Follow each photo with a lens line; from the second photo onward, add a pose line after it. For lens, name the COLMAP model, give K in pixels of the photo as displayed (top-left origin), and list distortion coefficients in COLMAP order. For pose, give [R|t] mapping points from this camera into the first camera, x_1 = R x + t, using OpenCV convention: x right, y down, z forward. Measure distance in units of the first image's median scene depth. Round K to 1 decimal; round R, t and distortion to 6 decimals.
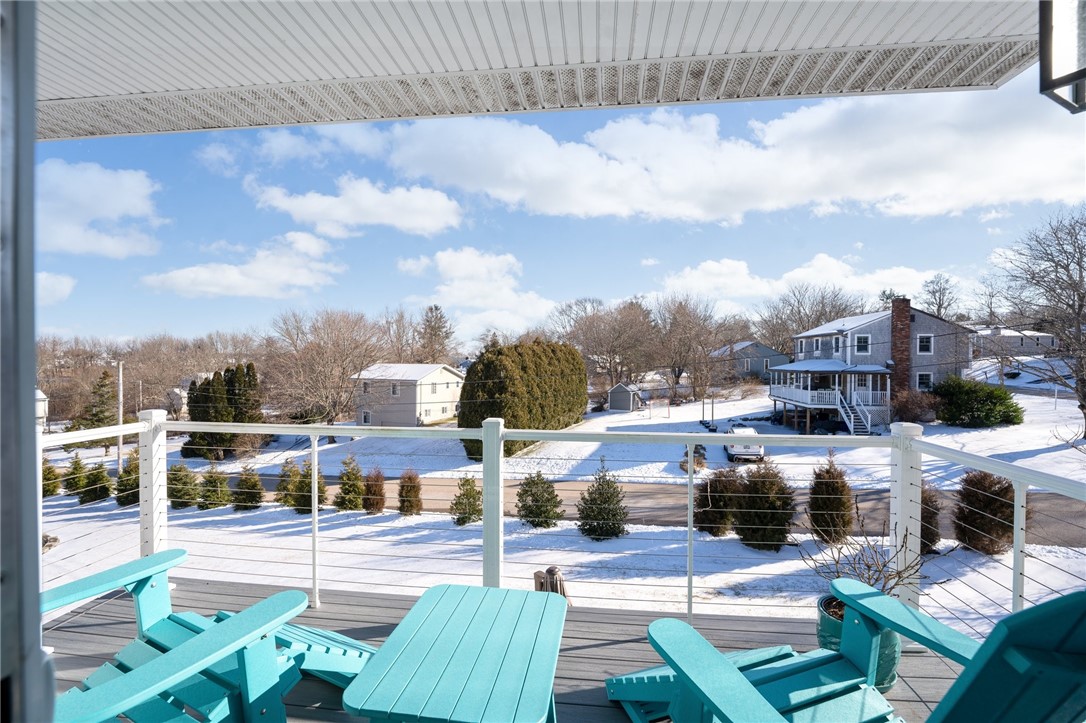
lens RADIAL K [[461.0, 0, 545.8], [0, 461.0, 362.2], [0, 0, 1]] dist [0.003990, -0.000243]
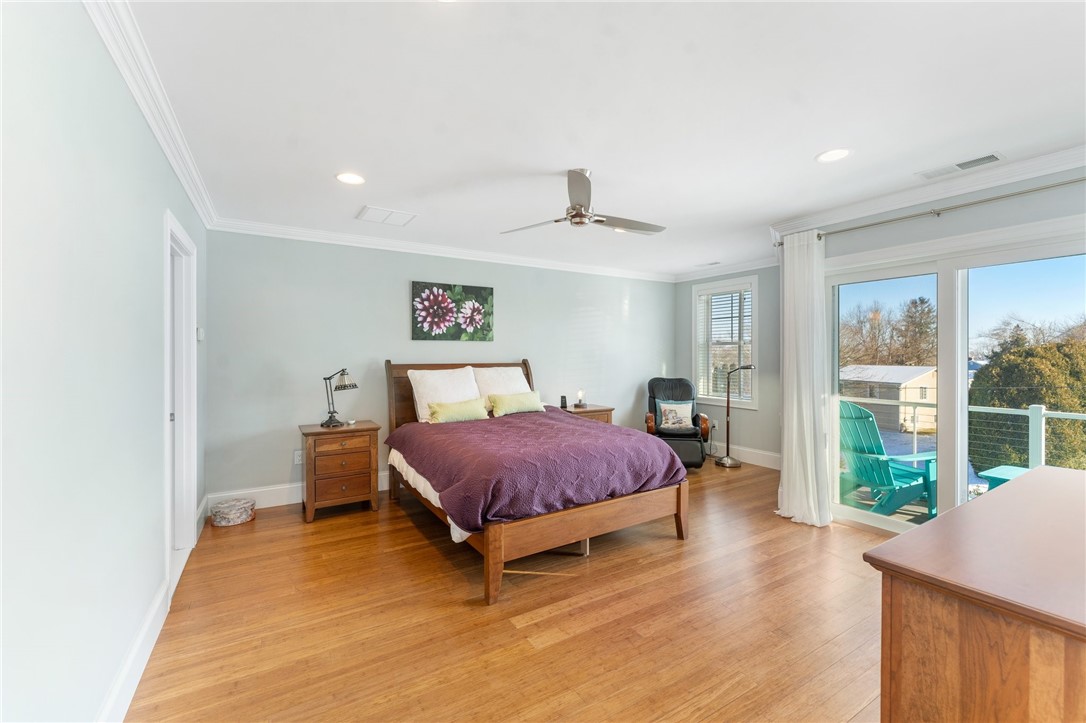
lens RADIAL K [[461.0, 0, 545.1], [0, 461.0, 360.6], [0, 0, 1]] dist [0.003990, -0.000243]
pose [[0.618971, 0.005031, -0.785398, 0.012429], [-0.006941, 0.999975, 0.000935, -0.003412], [0.785383, 0.004872, 0.618991, -0.175257]]
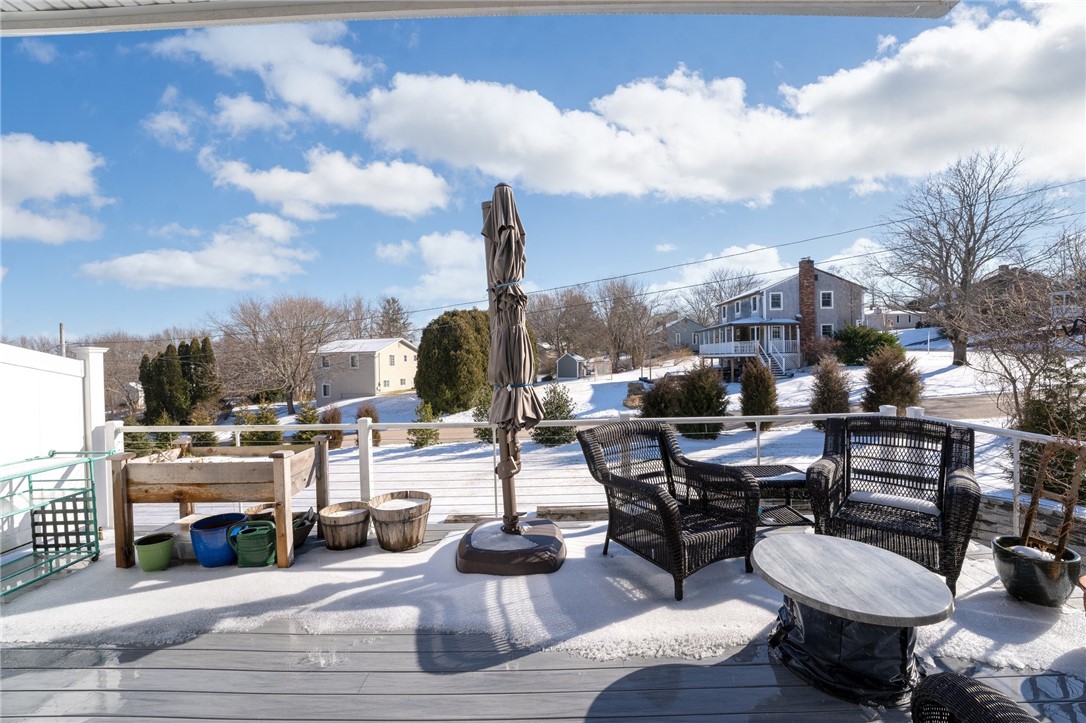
lens RADIAL K [[415.9, 0, 538.1], [0, 415.9, 380.6], [0, 0, 1]] dist [-0.003435, 0.000658]
pose [[0.995333, -0.029006, 0.092041, 0.000075], [0.028335, 0.999562, 0.008582, 0.126534], [-0.092250, -0.005934, 0.995718, 0.028707]]
